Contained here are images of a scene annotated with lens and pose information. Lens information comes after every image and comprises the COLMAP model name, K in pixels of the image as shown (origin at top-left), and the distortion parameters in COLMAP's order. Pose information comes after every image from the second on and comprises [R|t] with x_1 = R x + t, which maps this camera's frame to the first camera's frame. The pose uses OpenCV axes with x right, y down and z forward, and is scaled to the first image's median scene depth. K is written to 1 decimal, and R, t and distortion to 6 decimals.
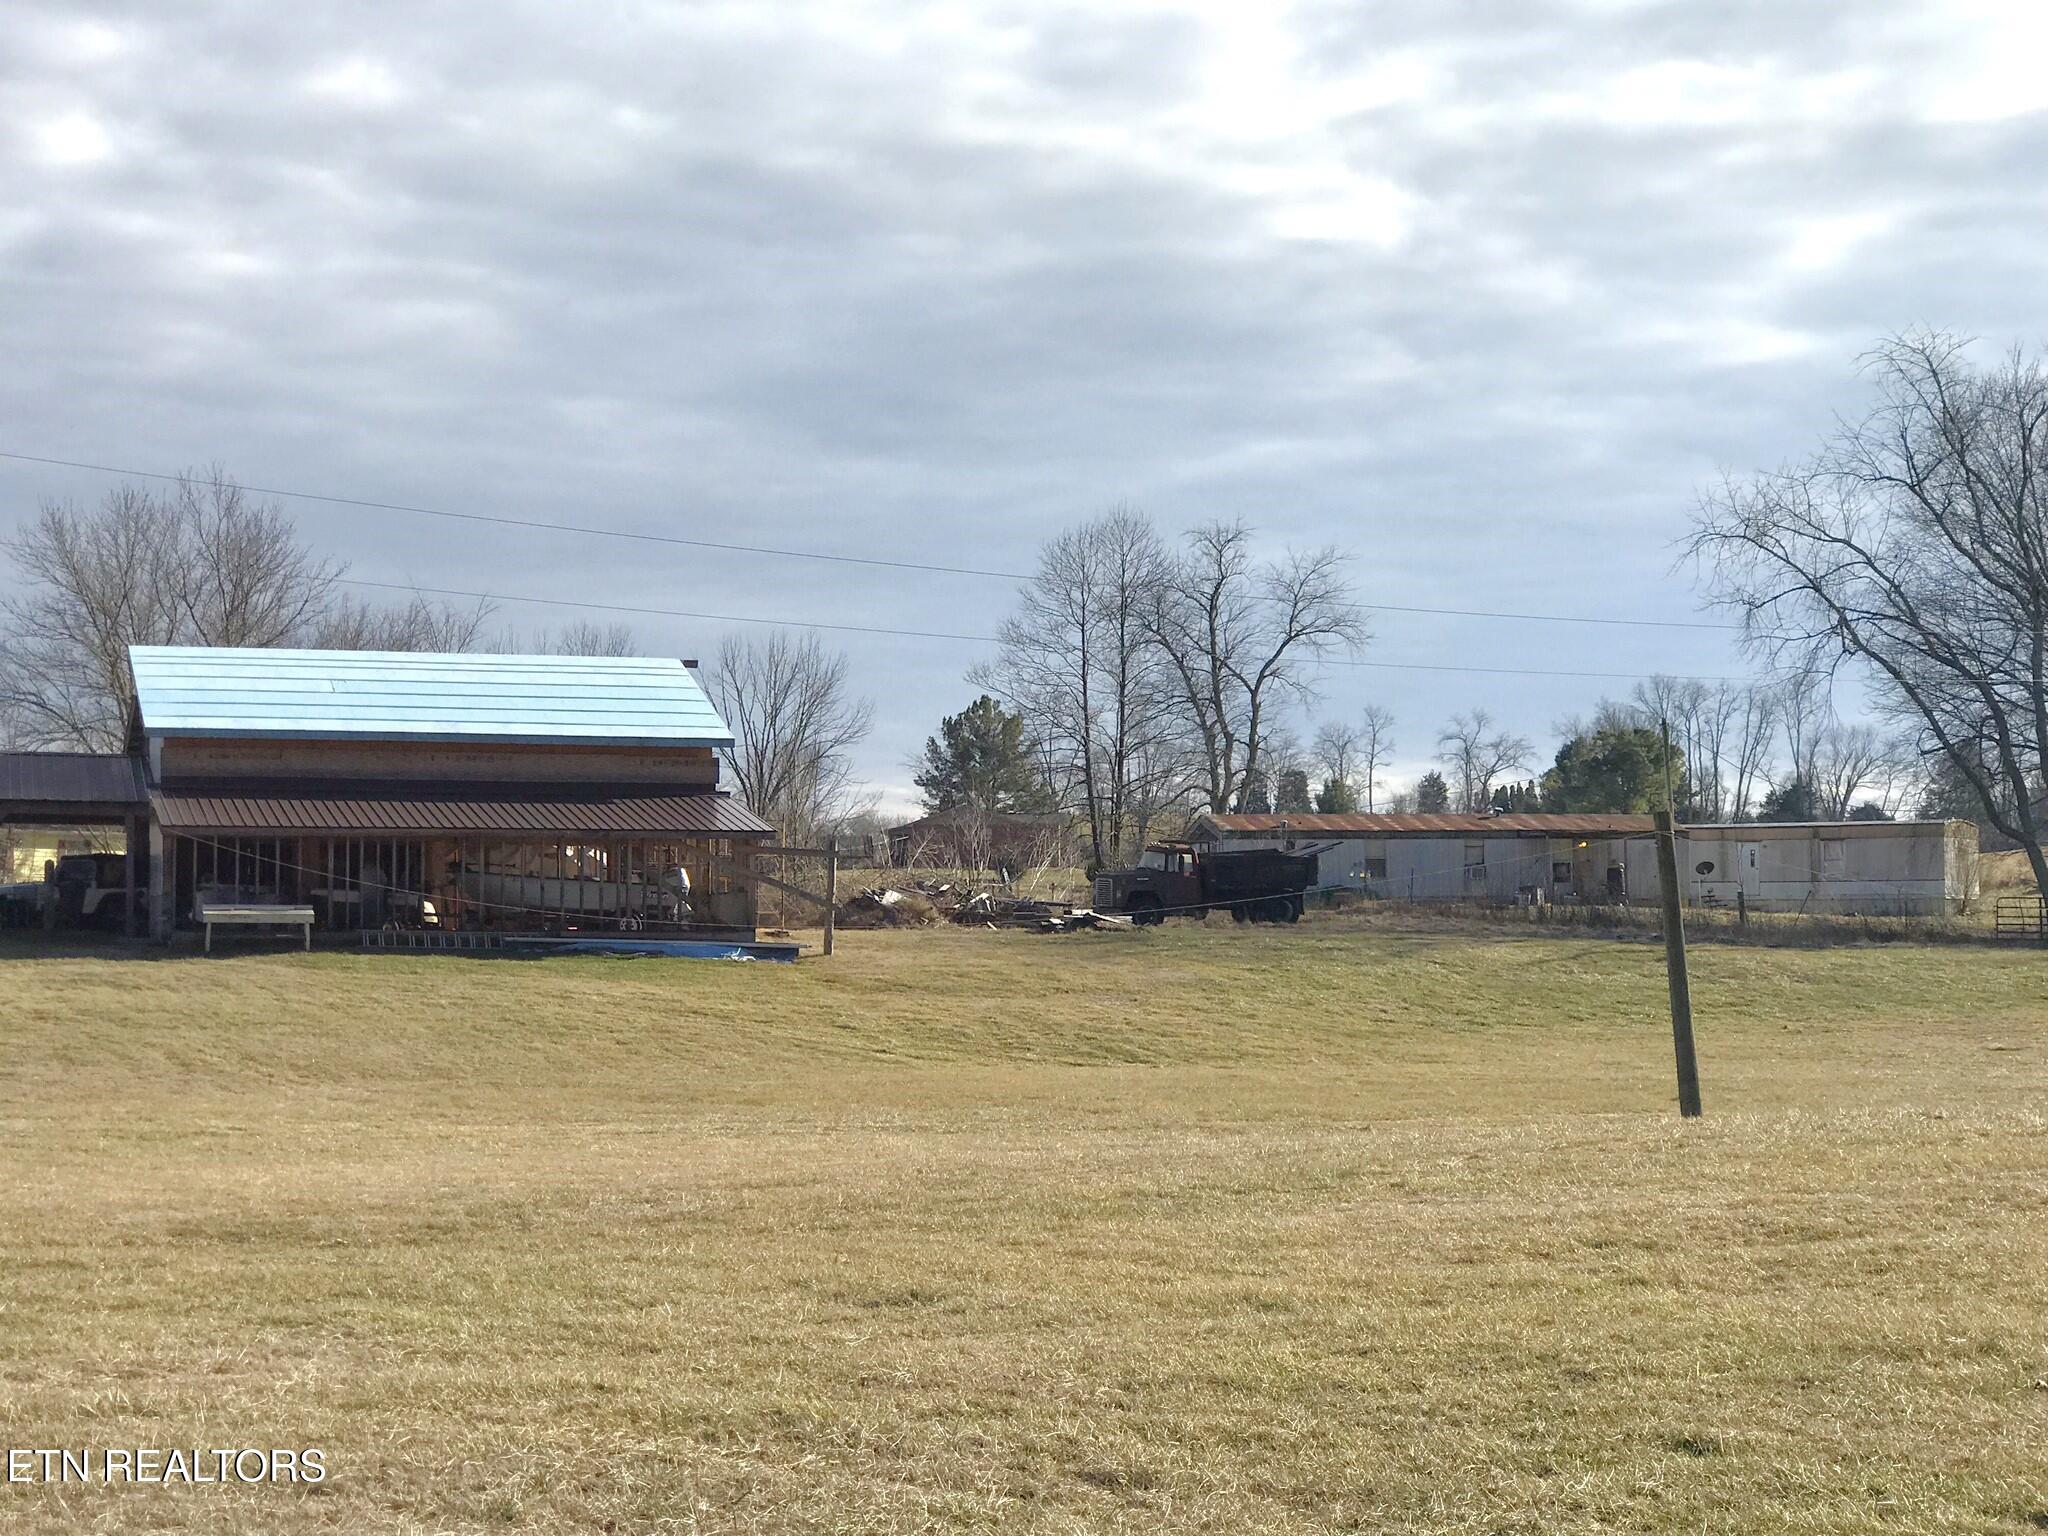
lens RADIAL K [[3633.8, 0, 1027.4], [0, 3633.8, 710.2], [0, 0, 1]] dist [0.035389, 0.882872]
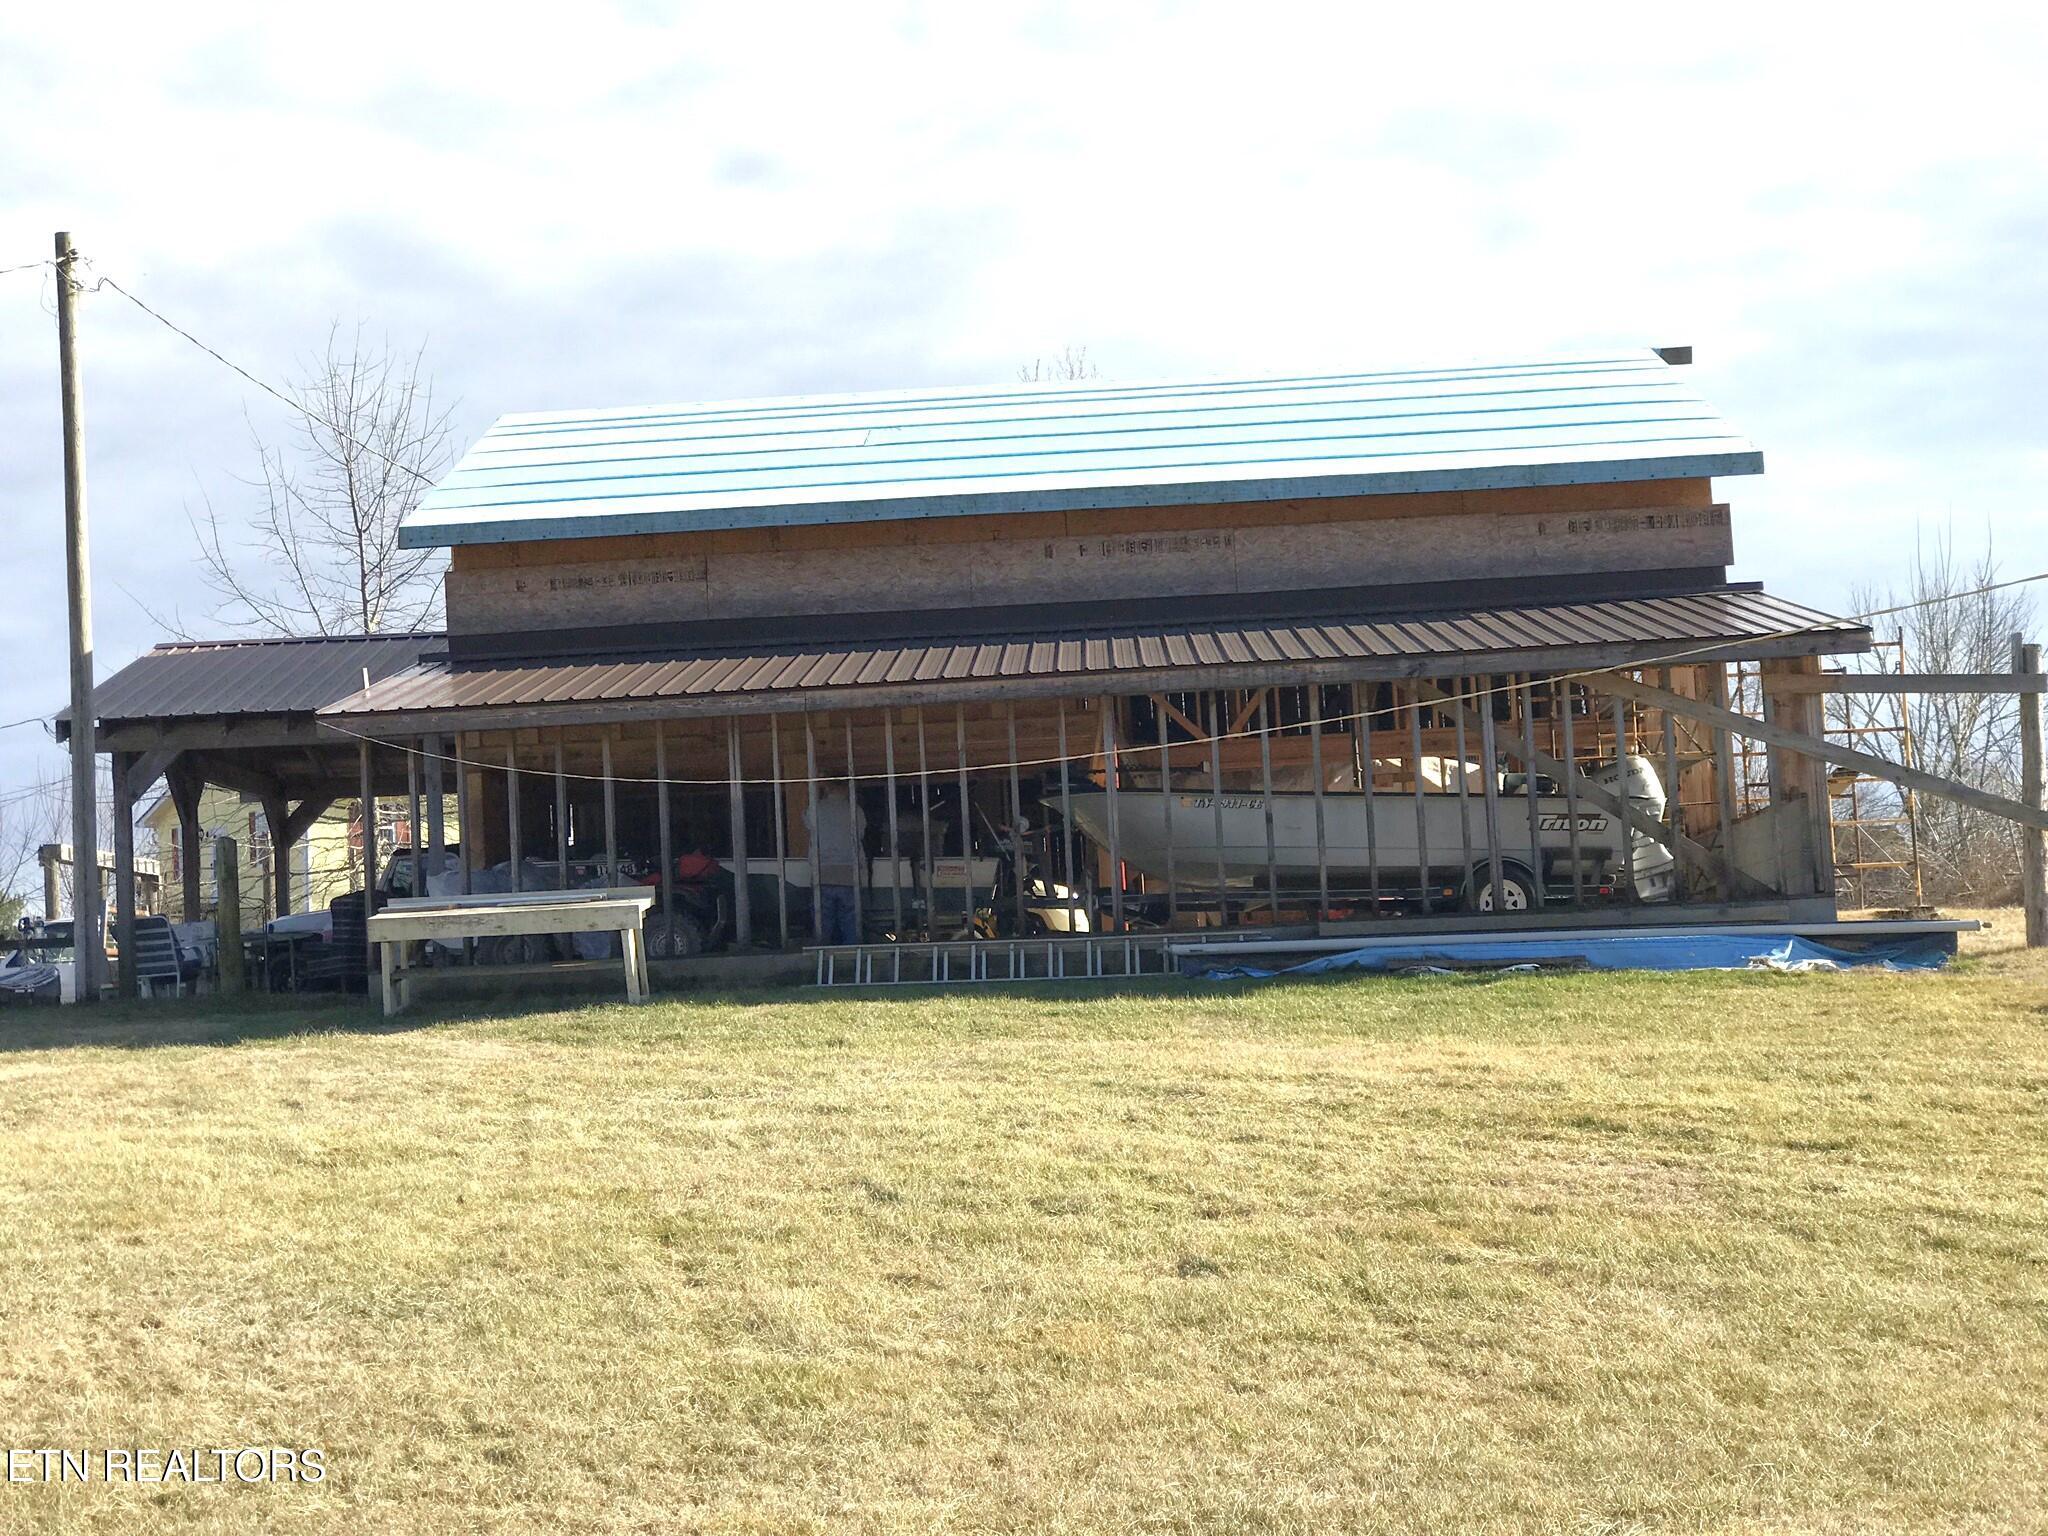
lens RADIAL K [[3419.4, 0, 1024.0], [0, 3419.4, 768.0], [0, 0, 1]] dist [0.018952, 0.255035]
pose [[0.940753, -0.079757, -0.329579, -0.034694], [0.074137, 0.996808, -0.029607, 0.051073], [0.330889, 0.003419, 0.943664, 0.623405]]
